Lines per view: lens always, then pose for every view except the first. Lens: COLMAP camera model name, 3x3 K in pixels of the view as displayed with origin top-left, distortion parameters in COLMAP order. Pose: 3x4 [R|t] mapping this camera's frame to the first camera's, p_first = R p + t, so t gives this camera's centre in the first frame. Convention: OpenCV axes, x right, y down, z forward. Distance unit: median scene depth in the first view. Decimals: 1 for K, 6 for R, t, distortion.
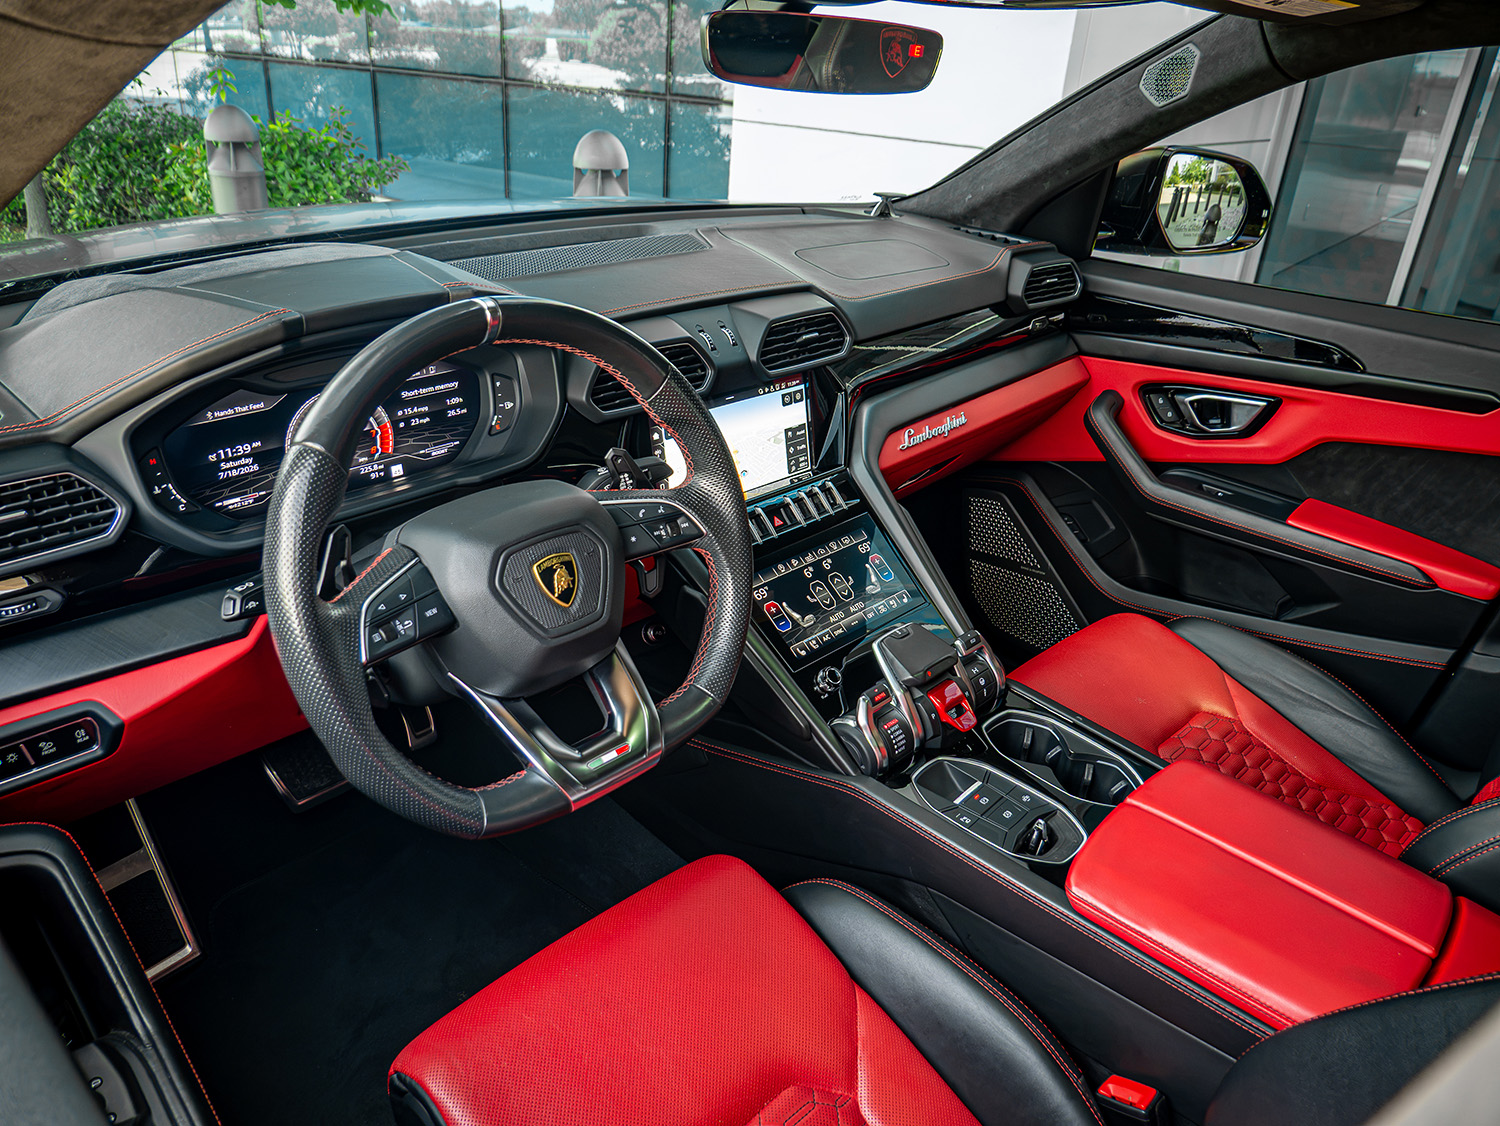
lens RADIAL K [[1001.4, 0, 753.1], [0, 1001.4, 628.2], [0, 0, 1]] dist [-0.004581, -0.001588]
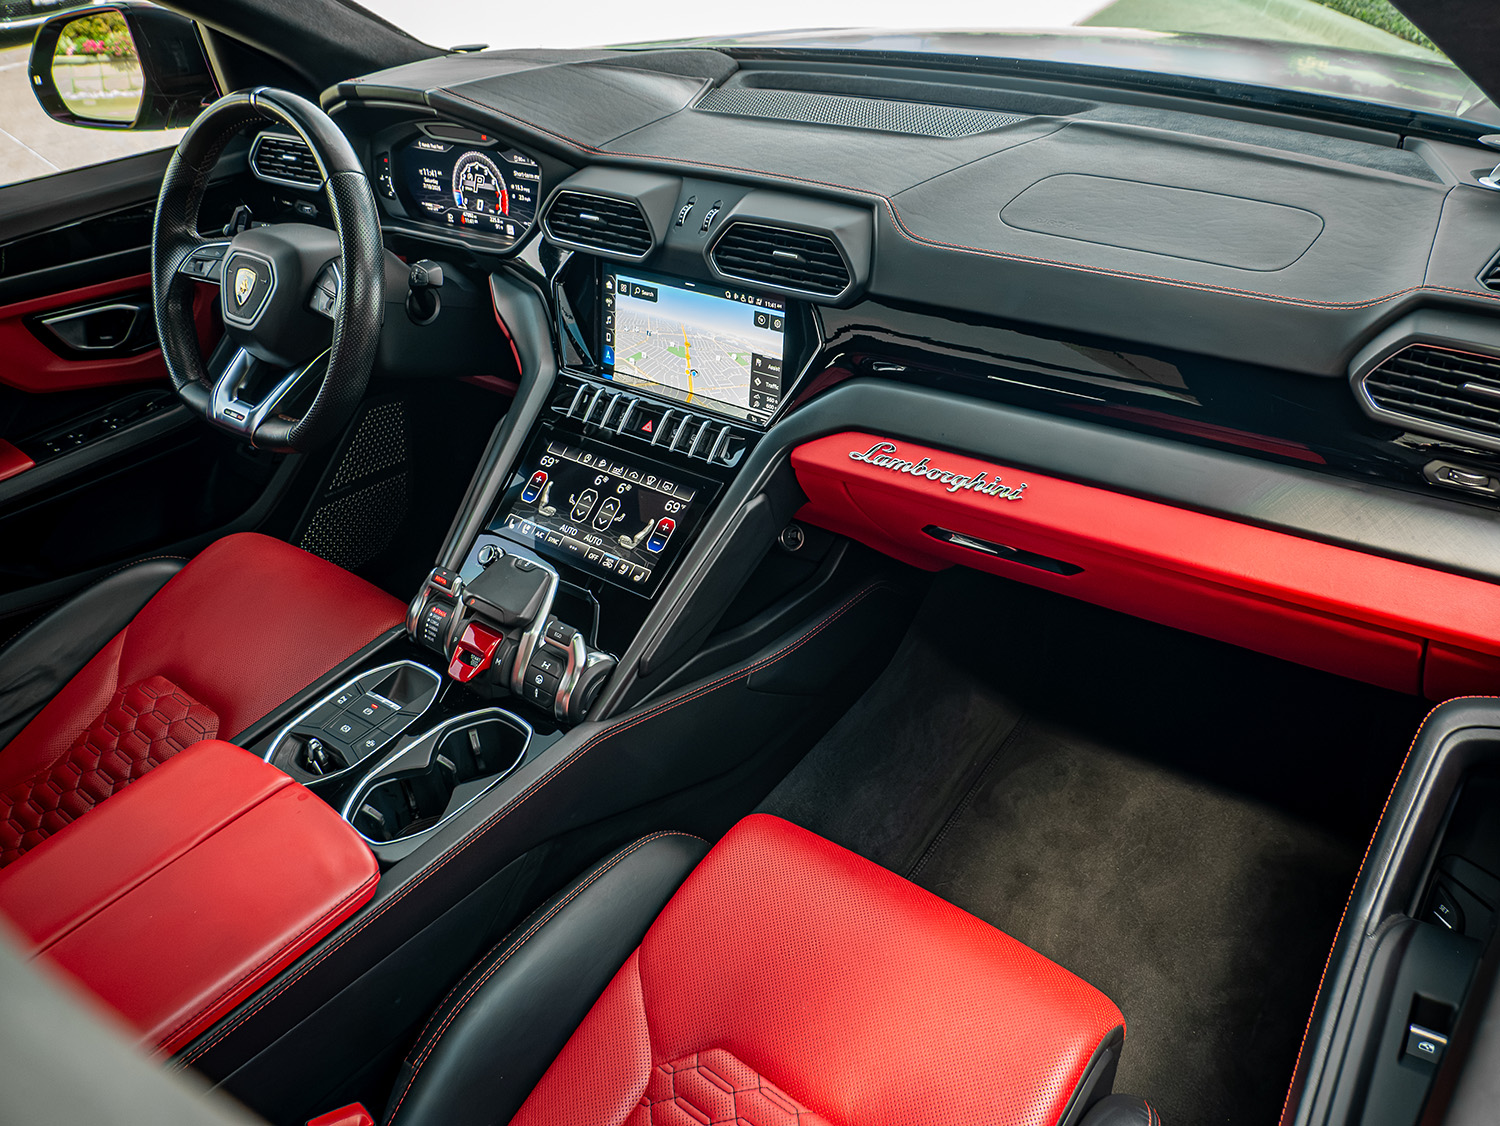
lens RADIAL K [[1156.4, 0, 750.0], [0, 1156.4, 563.0], [0, 0, 1]] dist [-0.004798, 0.029771]
pose [[0.123997, 0.507026, -0.852965, 1.011349], [-0.448024, 0.795599, 0.407795, -0.487611], [0.885381, 0.331583, 0.325812, 0.812711]]
